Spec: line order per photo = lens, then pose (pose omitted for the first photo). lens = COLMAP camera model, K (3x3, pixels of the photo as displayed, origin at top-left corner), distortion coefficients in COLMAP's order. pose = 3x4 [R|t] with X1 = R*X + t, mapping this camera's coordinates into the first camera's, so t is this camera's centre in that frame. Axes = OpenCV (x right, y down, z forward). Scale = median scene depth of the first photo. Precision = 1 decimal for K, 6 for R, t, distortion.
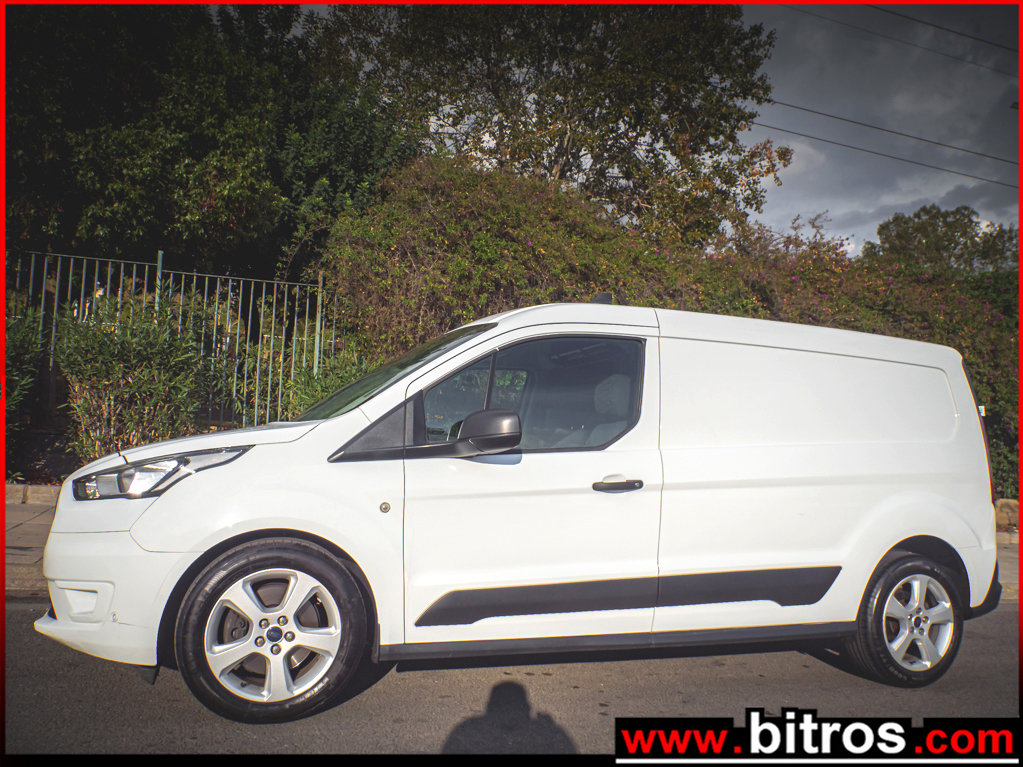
lens RADIAL K [[736.2, 0, 513.7], [0, 736.2, 394.4], [0, 0, 1]] dist [-0.048055, 0.011785]
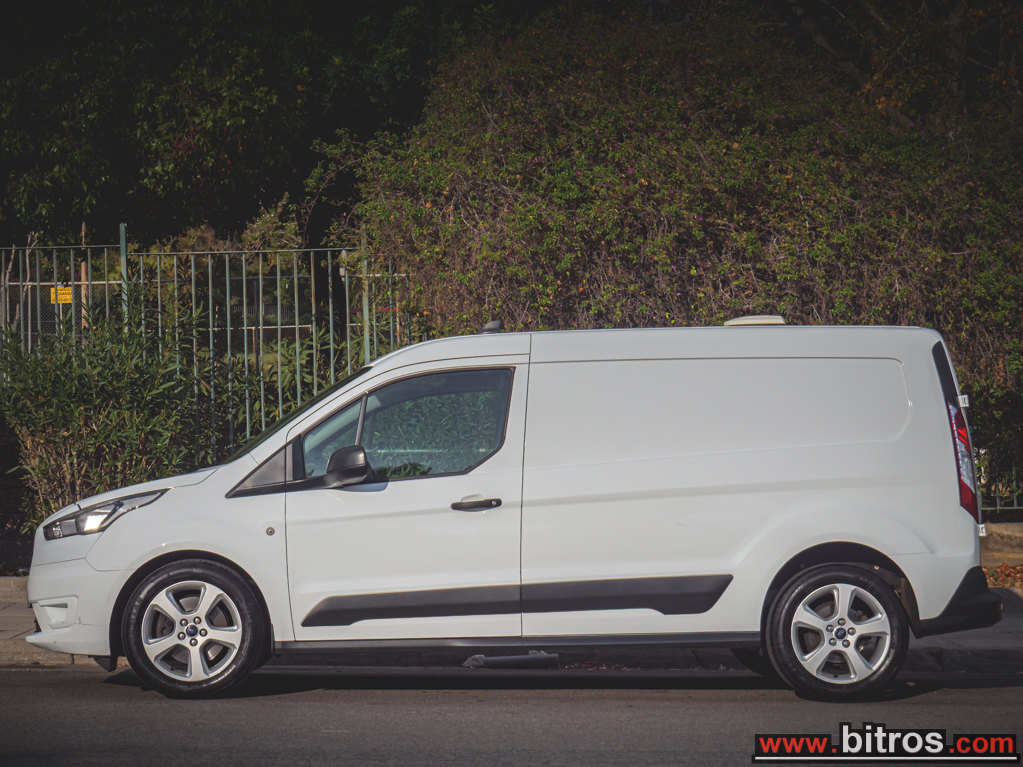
lens RADIAL K [[2078.0, 0, 510.0], [0, 2078.0, 376.6], [0, 0, 1]] dist [-0.046954, 0.000000]
pose [[0.950986, -0.082425, -0.298046, 1.141726], [0.083014, 0.996491, -0.010705, -0.032431], [0.297883, -0.014562, 0.954491, -1.992674]]
